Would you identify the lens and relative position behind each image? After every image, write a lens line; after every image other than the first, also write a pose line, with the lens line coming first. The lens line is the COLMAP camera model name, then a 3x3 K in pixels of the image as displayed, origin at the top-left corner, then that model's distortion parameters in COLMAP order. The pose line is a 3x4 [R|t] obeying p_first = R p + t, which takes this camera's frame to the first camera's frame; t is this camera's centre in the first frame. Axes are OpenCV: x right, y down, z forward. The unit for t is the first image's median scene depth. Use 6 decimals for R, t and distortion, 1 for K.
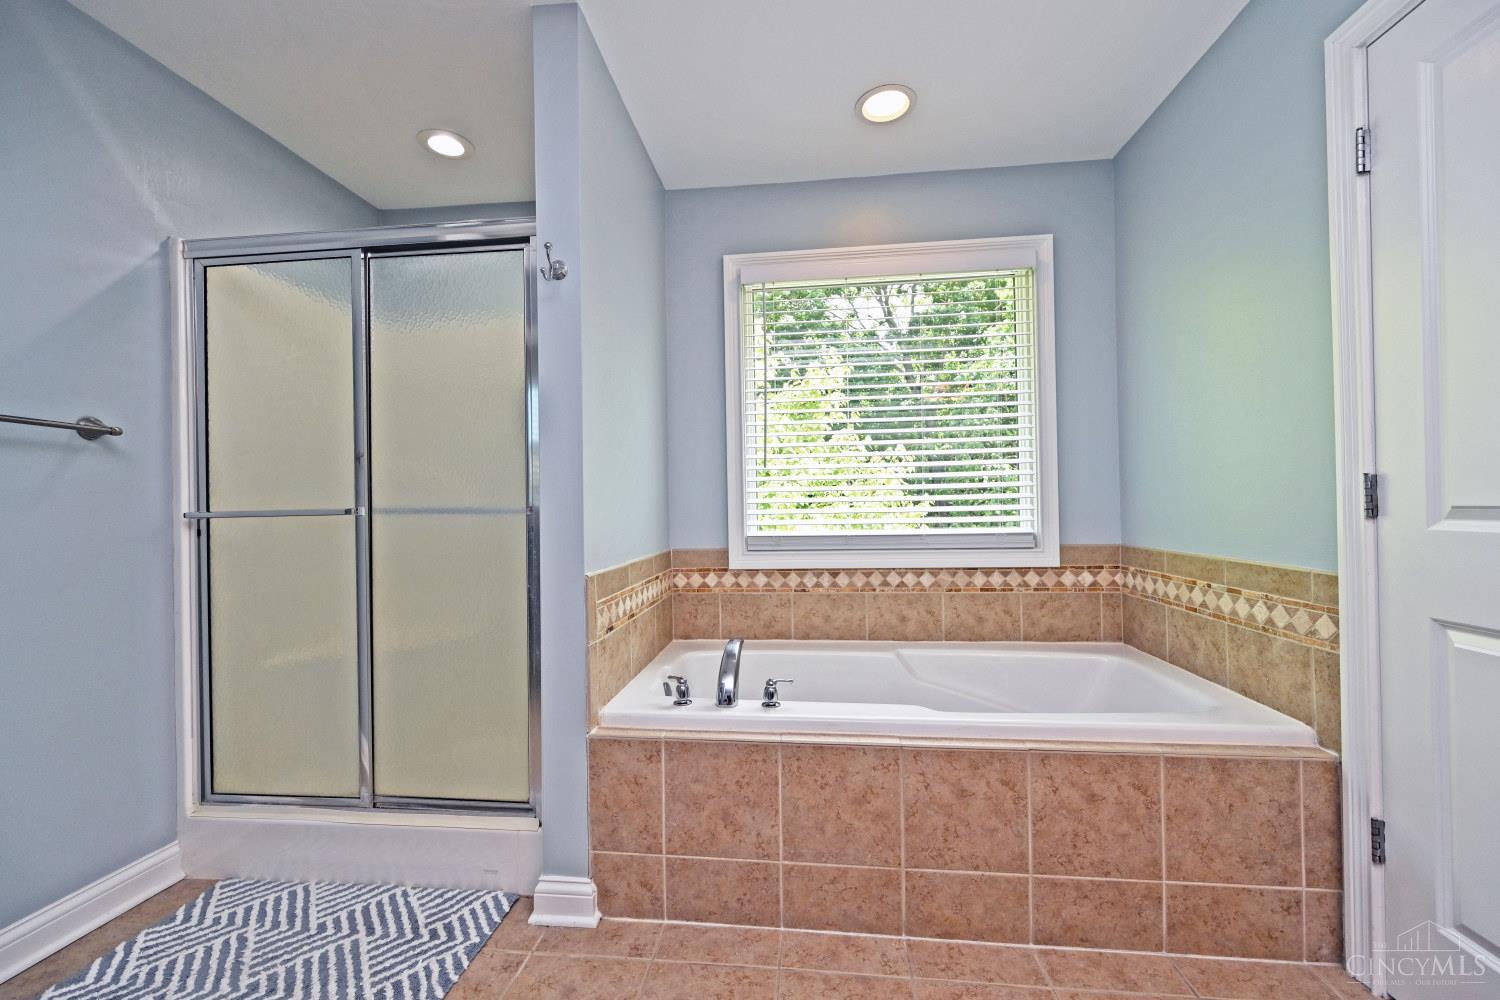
lens RADIAL K [[594.5, 0, 749.2], [0, 594.5, 504.5], [0, 0, 1]] dist [-0.002255, 0.001113]
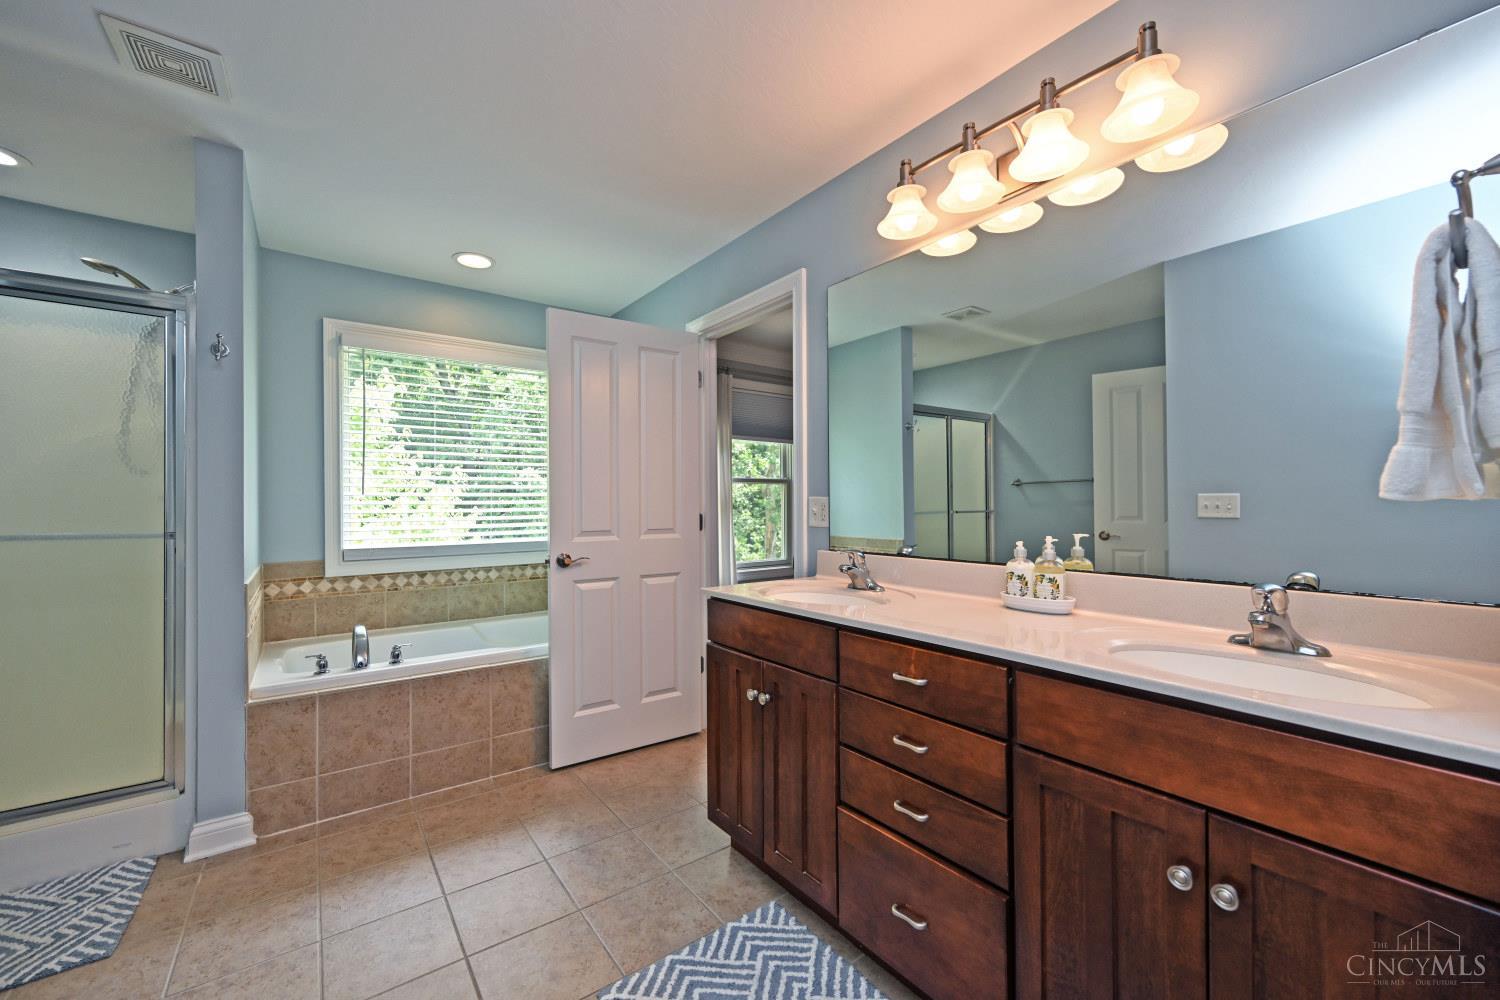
lens RADIAL K [[594.5, 0, 748.9], [0, 594.5, 498.5], [0, 0, 1]] dist [-0.002255, 0.001113]
pose [[0.728832, 0.019098, 0.684426, -0.346455], [-0.007965, 0.999780, -0.019416, -0.050915], [-0.684646, 0.008700, 0.728824, -0.693597]]
